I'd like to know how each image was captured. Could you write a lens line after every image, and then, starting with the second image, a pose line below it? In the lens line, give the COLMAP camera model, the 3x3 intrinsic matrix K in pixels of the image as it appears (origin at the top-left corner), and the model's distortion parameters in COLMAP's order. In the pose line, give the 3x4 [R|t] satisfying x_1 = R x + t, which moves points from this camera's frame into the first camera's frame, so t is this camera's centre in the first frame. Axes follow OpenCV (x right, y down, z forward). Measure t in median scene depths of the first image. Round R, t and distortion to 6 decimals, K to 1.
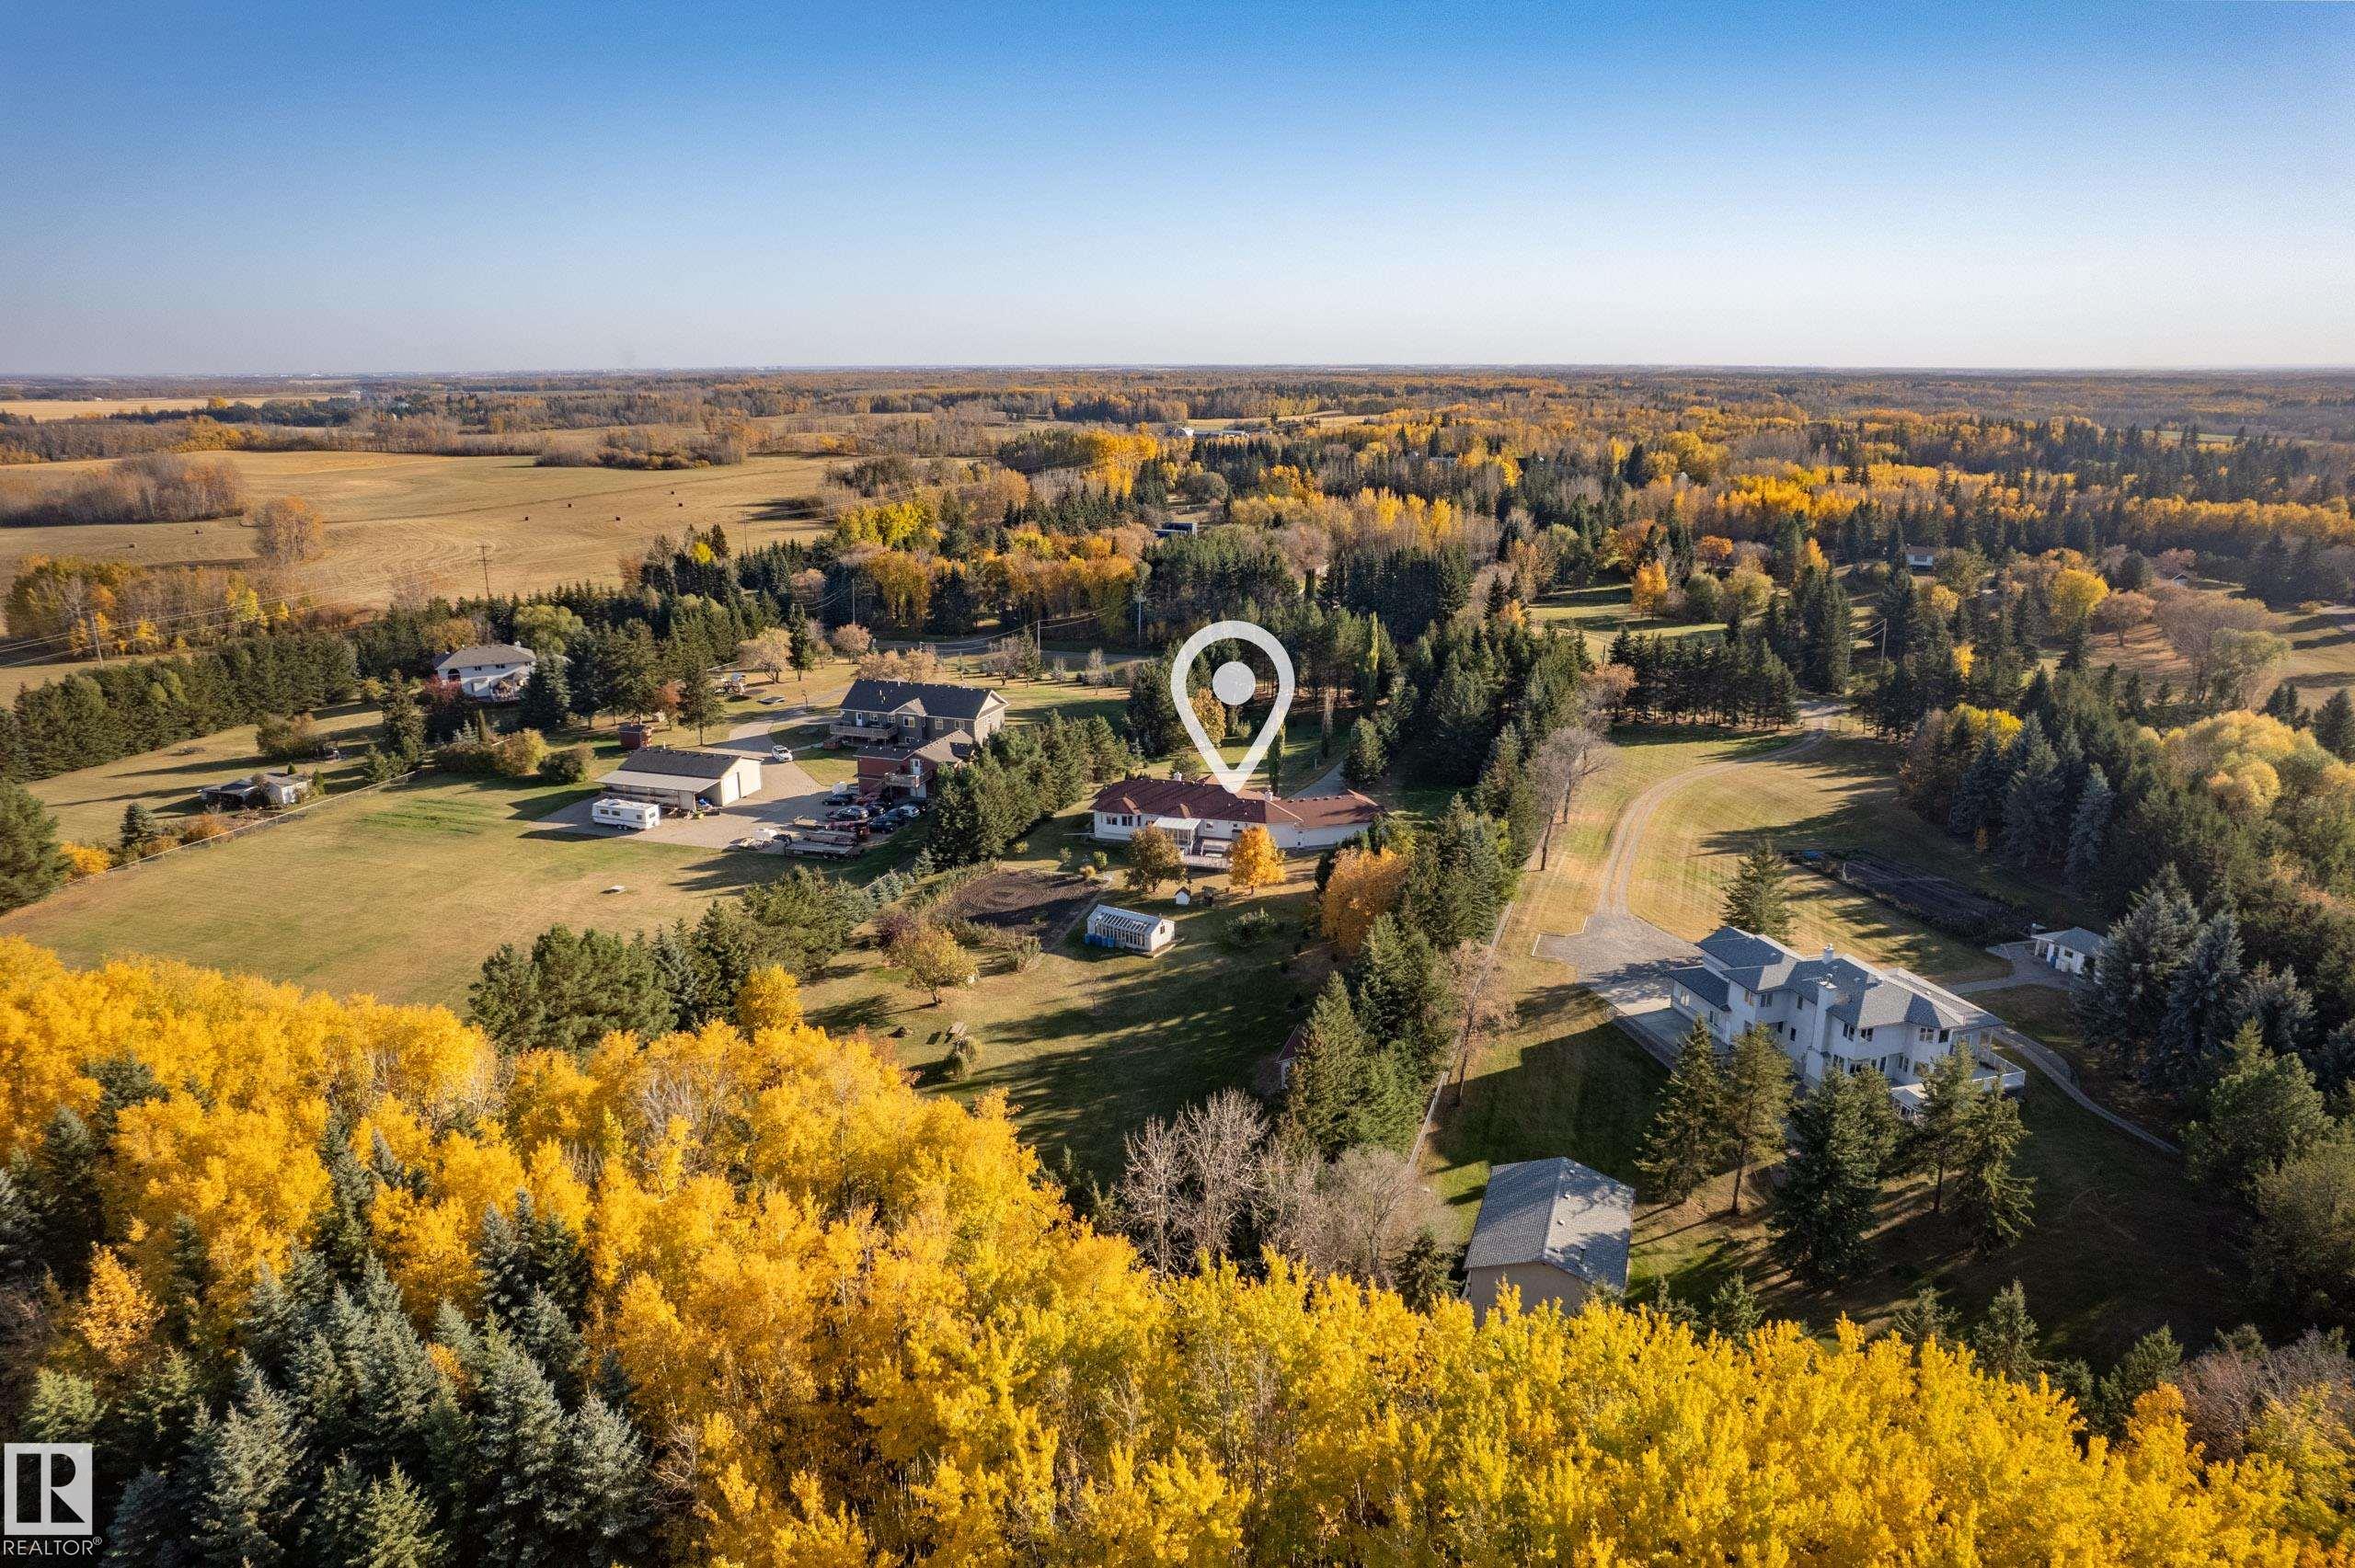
lens RADIAL K [[1482.1, 0, 1175.7], [0, 1482.1, 813.1], [0, 0, 1]] dist [-0.069395, 0.053167]
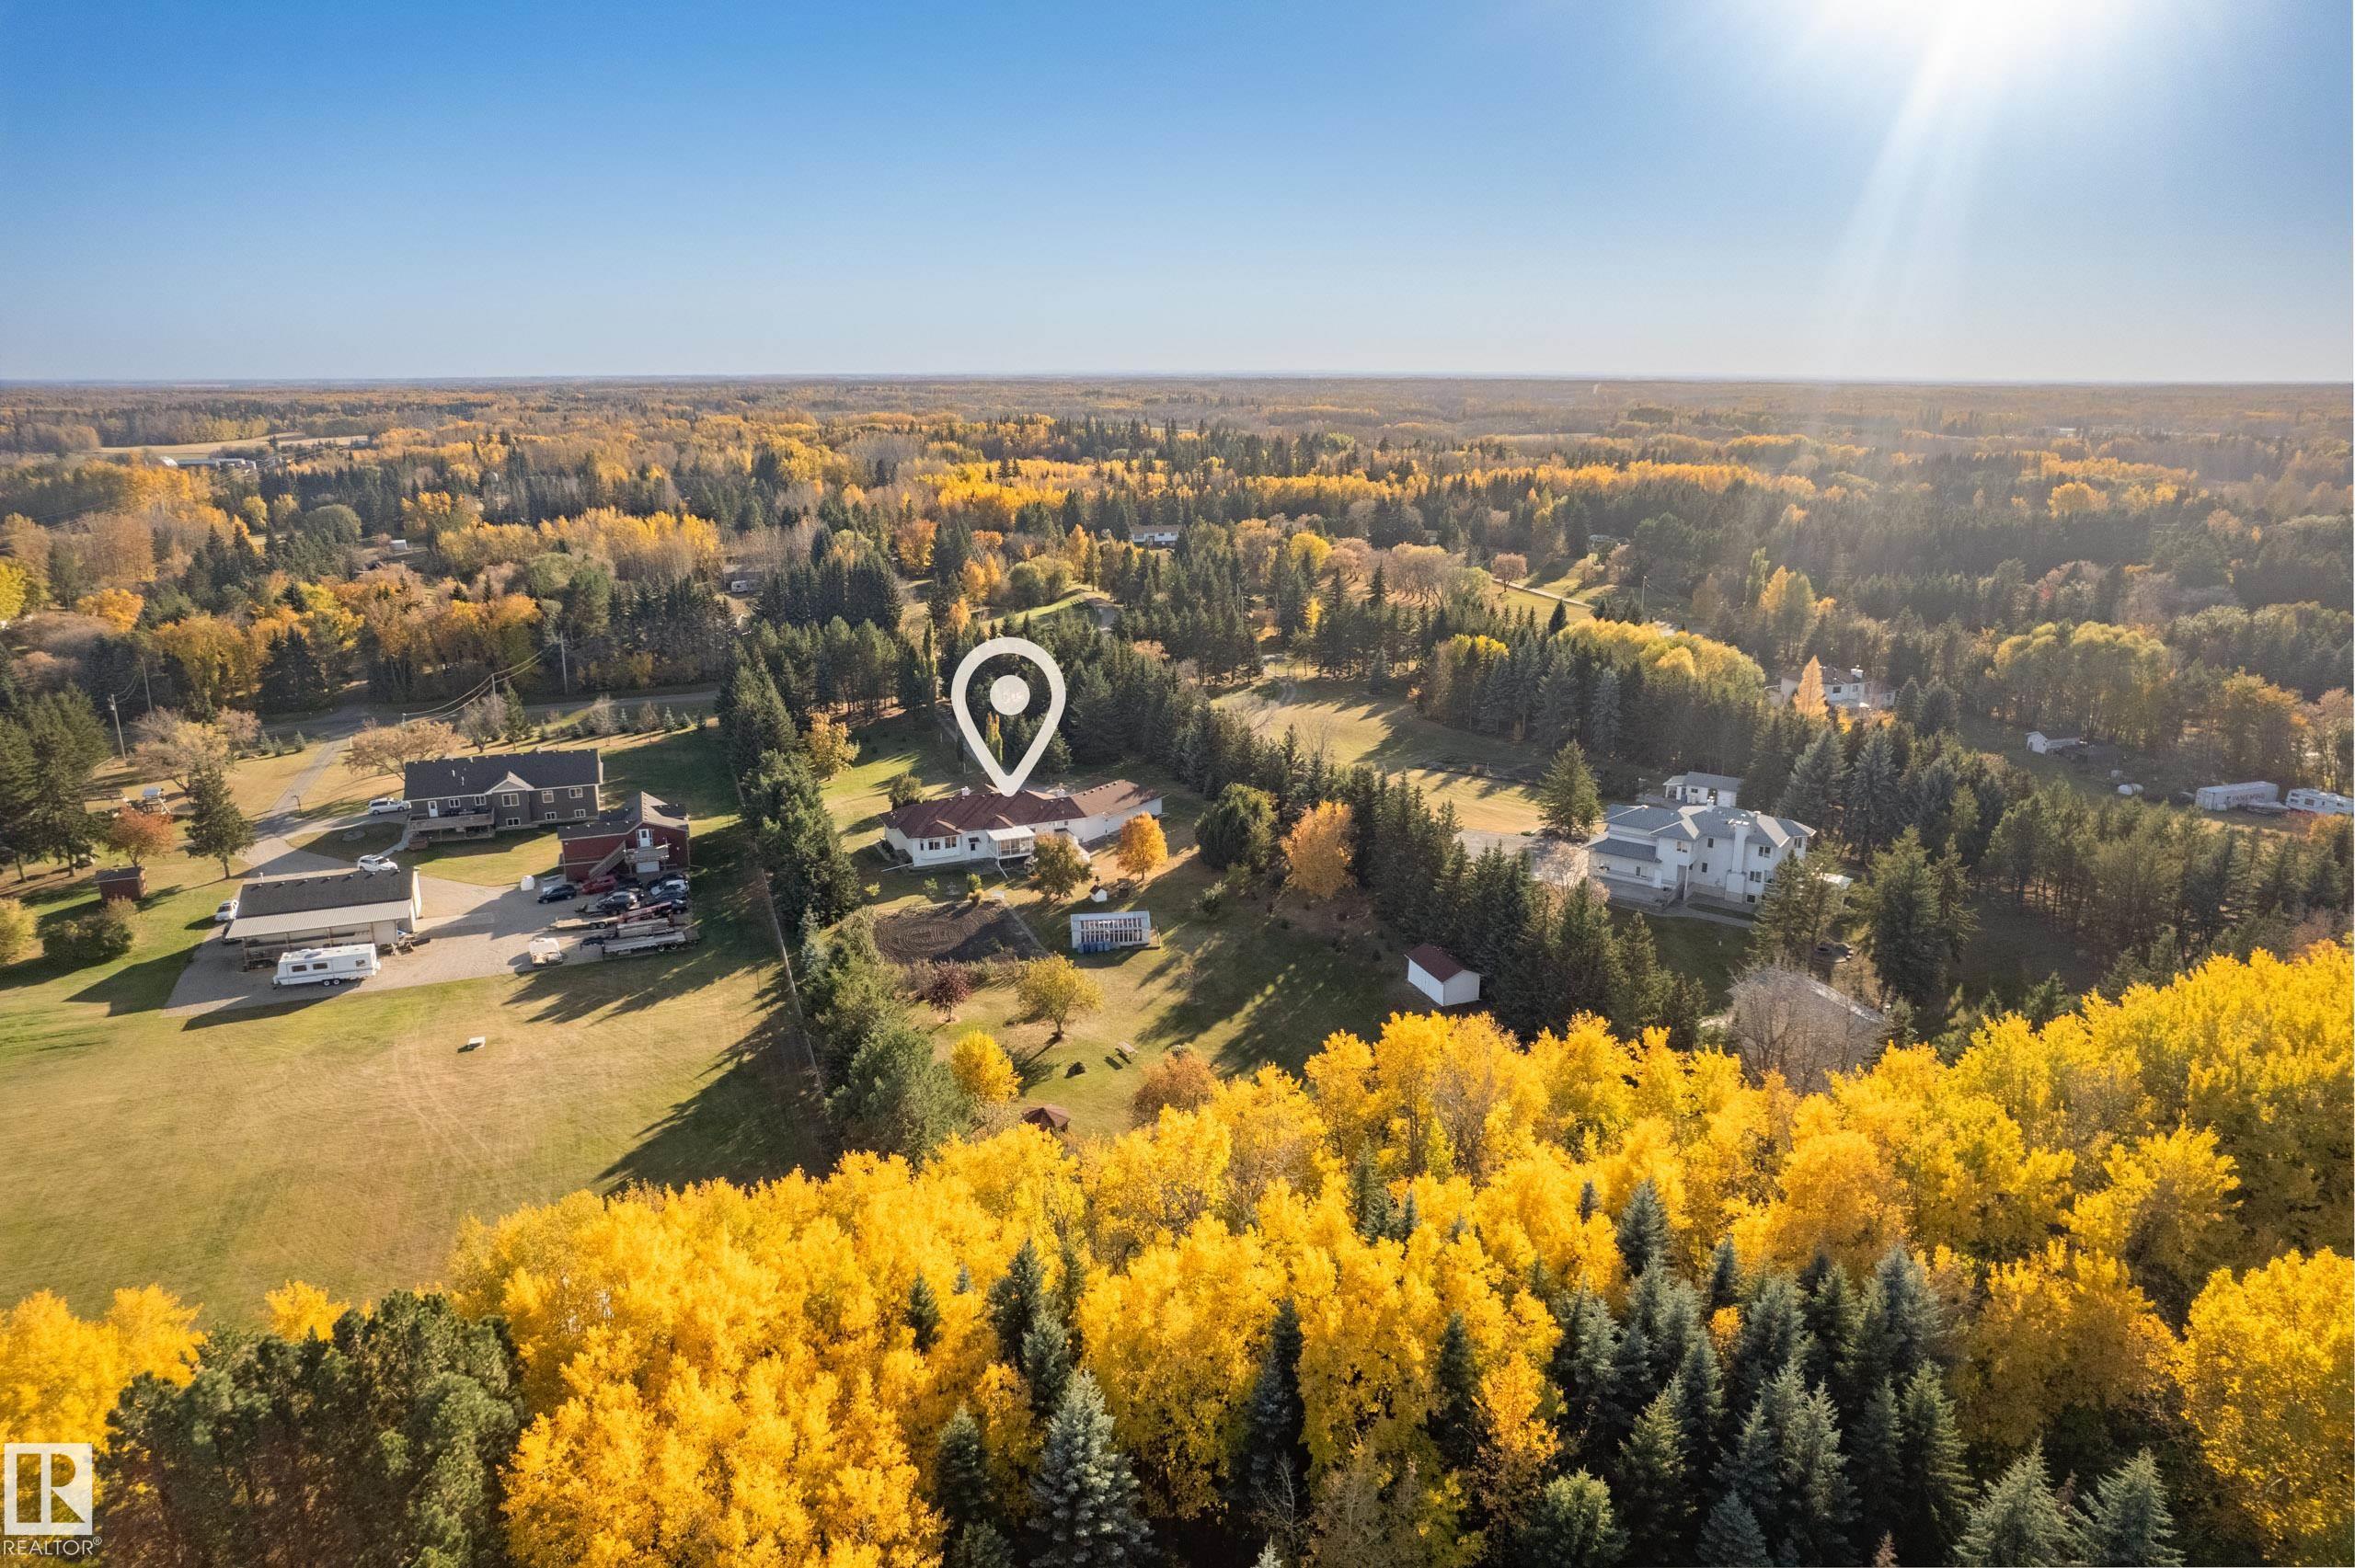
lens RADIAL K [[1482.1, 0, 1175.7], [0, 1482.1, 813.1], [0, 0, 1]] dist [-0.069395, 0.053167]
pose [[0.775056, -0.177828, 0.606354, -0.377554], [0.181620, 0.981785, 0.055782, -0.030802], [-0.605230, 0.066892, 0.793236, 0.103422]]
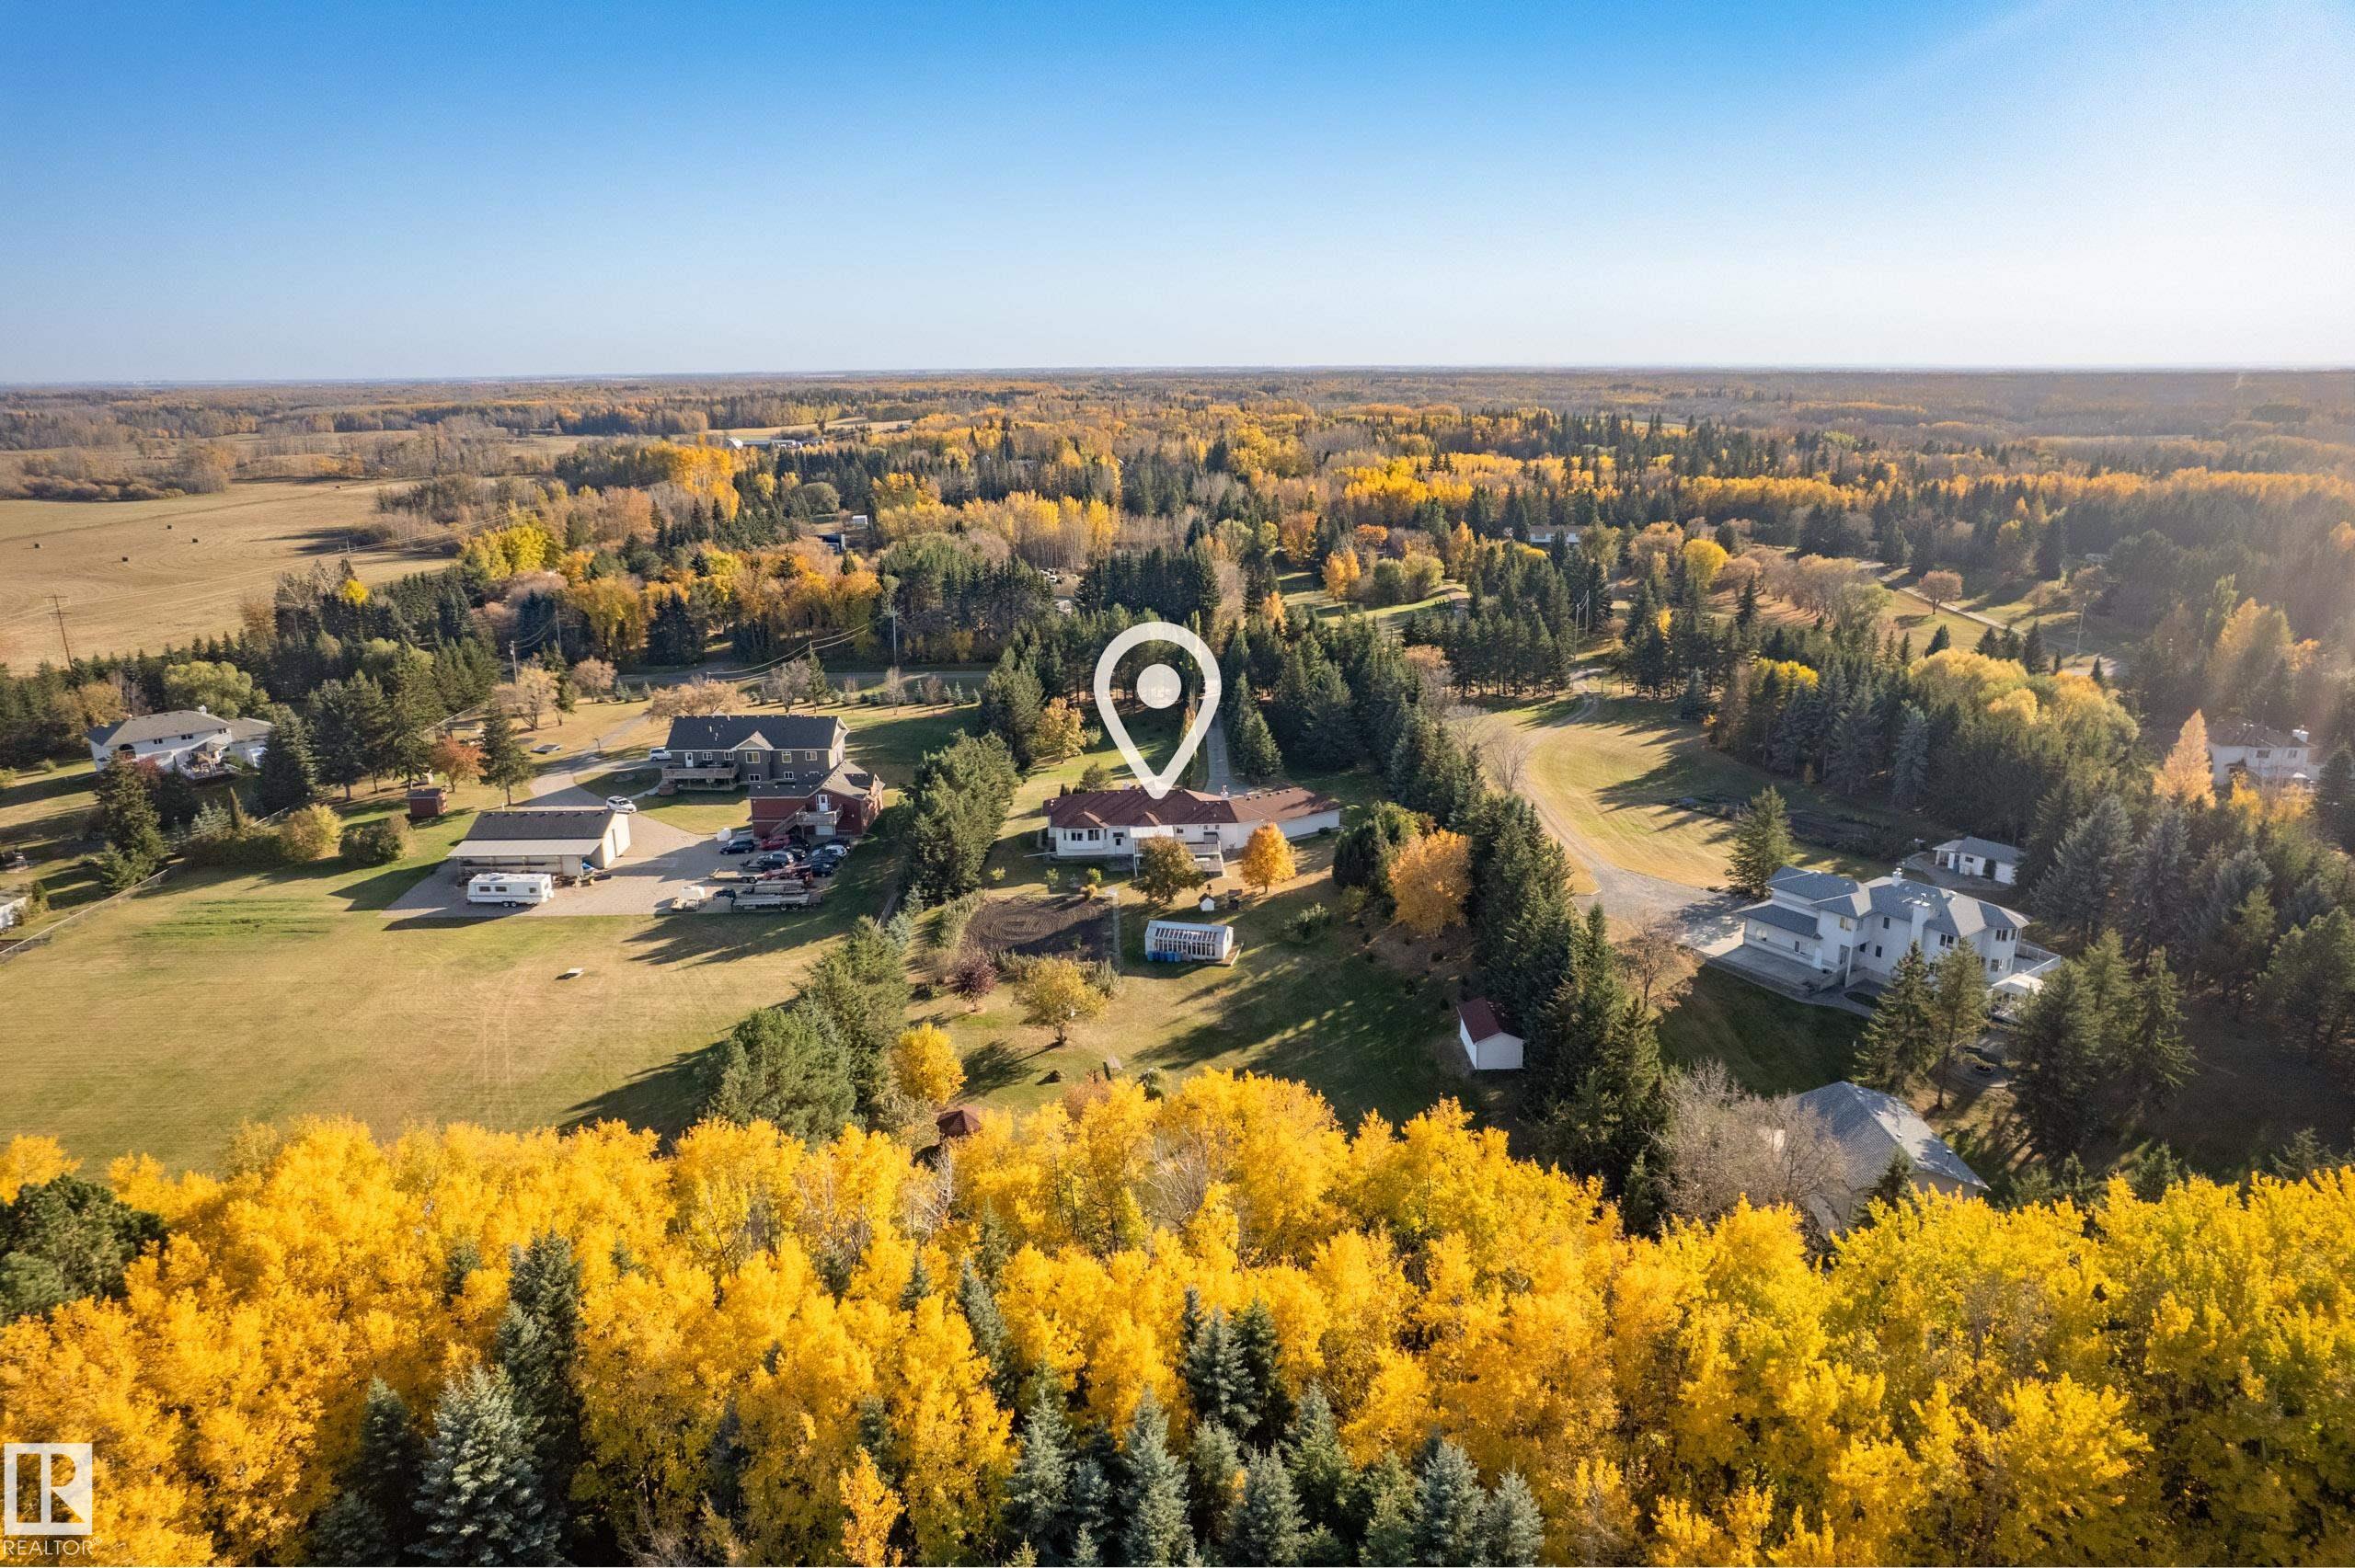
lens RADIAL K [[1482.1, 0, 1175.7], [0, 1482.1, 813.1], [0, 0, 1]] dist [-0.069395, 0.053167]
pose [[0.943871, -0.099235, 0.315055, -0.214872], [0.100267, 0.994876, 0.012972, -0.012340], [-0.314728, 0.019346, 0.948985, 0.044722]]
